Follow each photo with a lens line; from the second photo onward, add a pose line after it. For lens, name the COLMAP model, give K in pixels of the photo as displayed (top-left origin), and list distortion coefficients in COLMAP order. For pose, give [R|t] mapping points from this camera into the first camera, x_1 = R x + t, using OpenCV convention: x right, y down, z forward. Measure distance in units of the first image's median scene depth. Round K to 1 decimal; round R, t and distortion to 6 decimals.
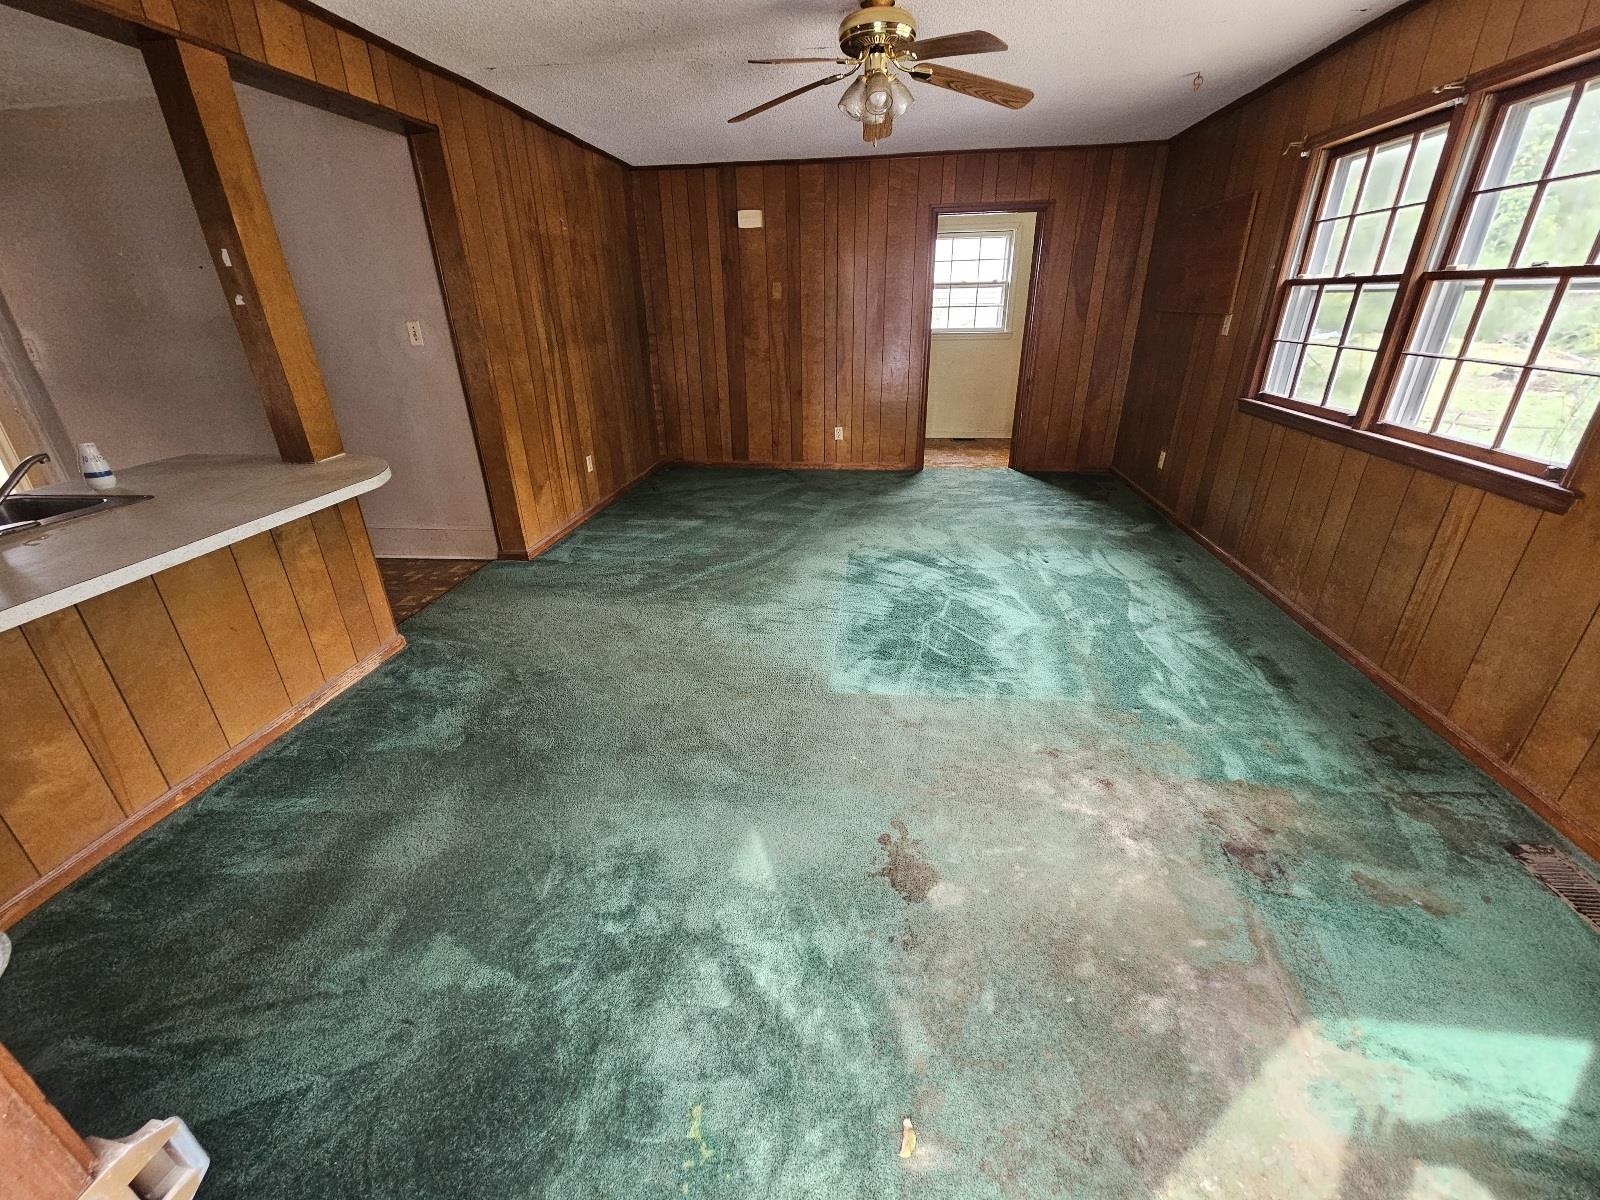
lens RADIAL K [[649.0, 0, 800.0], [0, 649.0, 600.0], [0, 0, 1]] dist [0.001268, 0.000275]
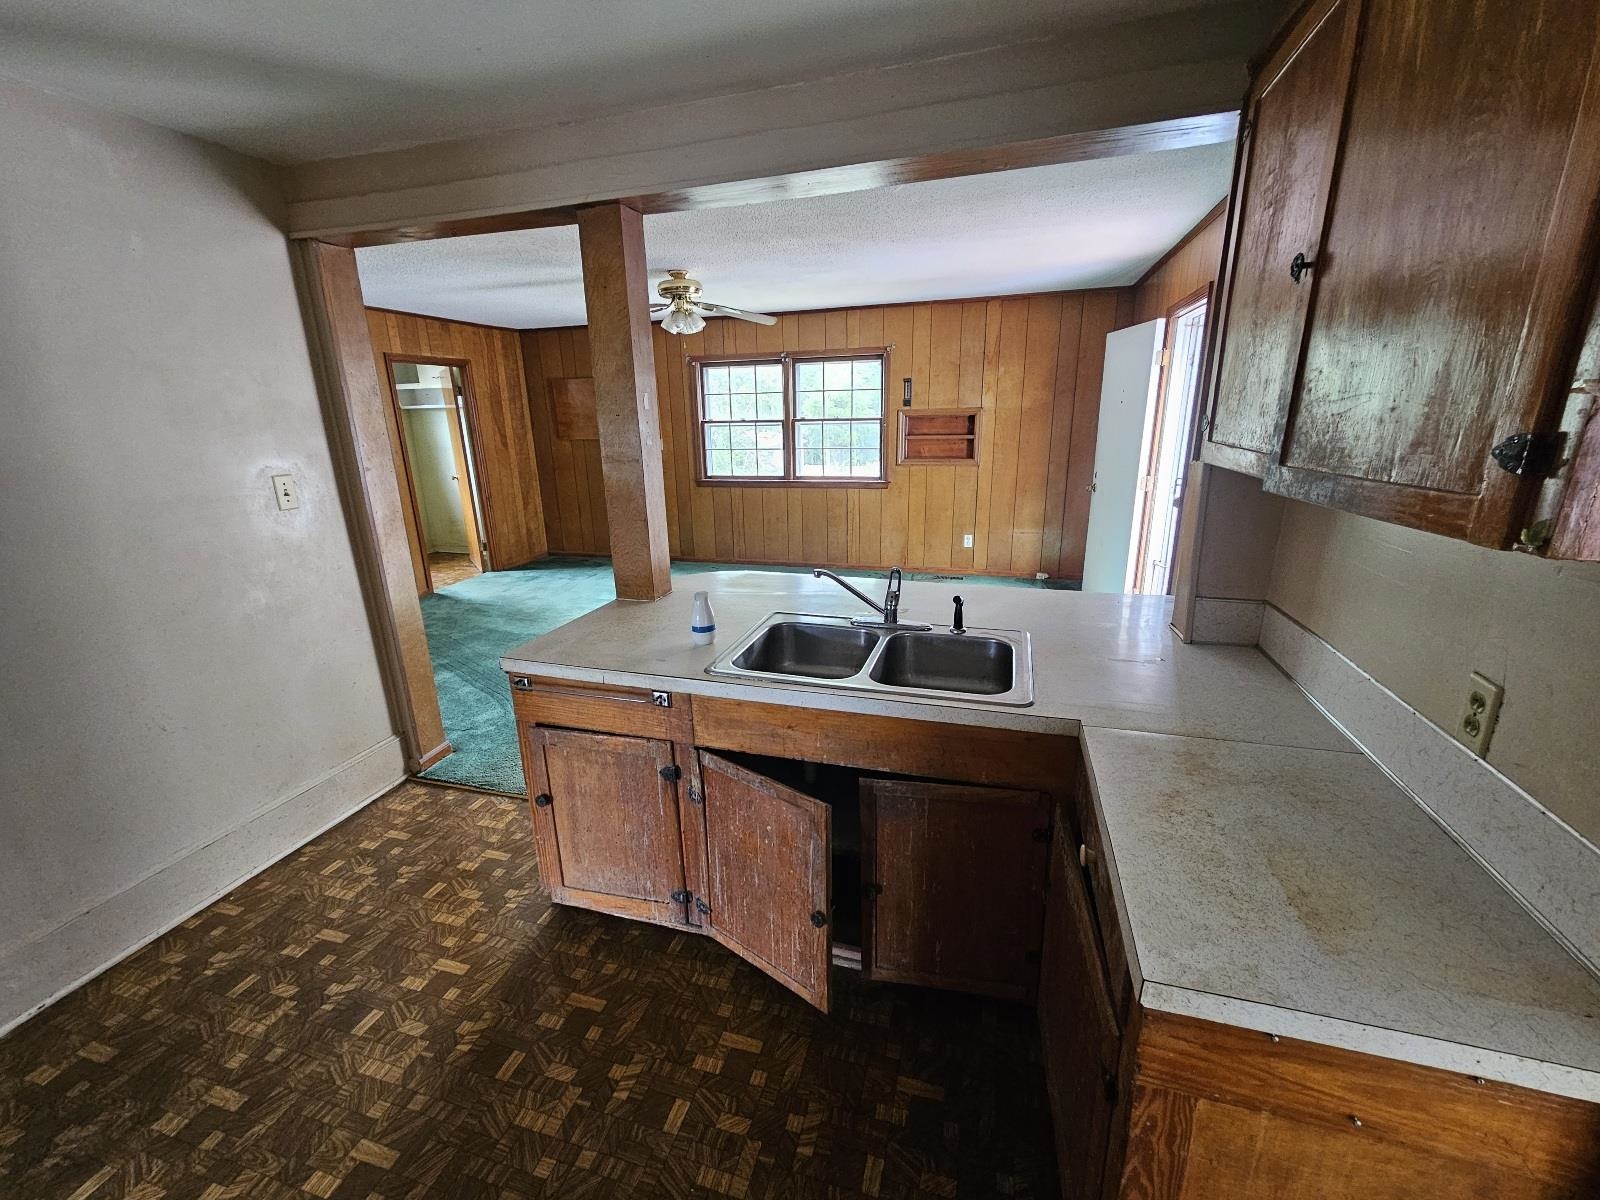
lens RADIAL K [[649.0, 0, 800.0], [0, 649.0, 600.0], [0, 0, 1]] dist [0.001268, 0.000275]
pose [[0.162165, -0.254761, 0.953310, -1.109844], [0.428420, 0.888469, 0.164556, -0.182348], [-0.888909, 0.381731, 0.253223, 0.390932]]
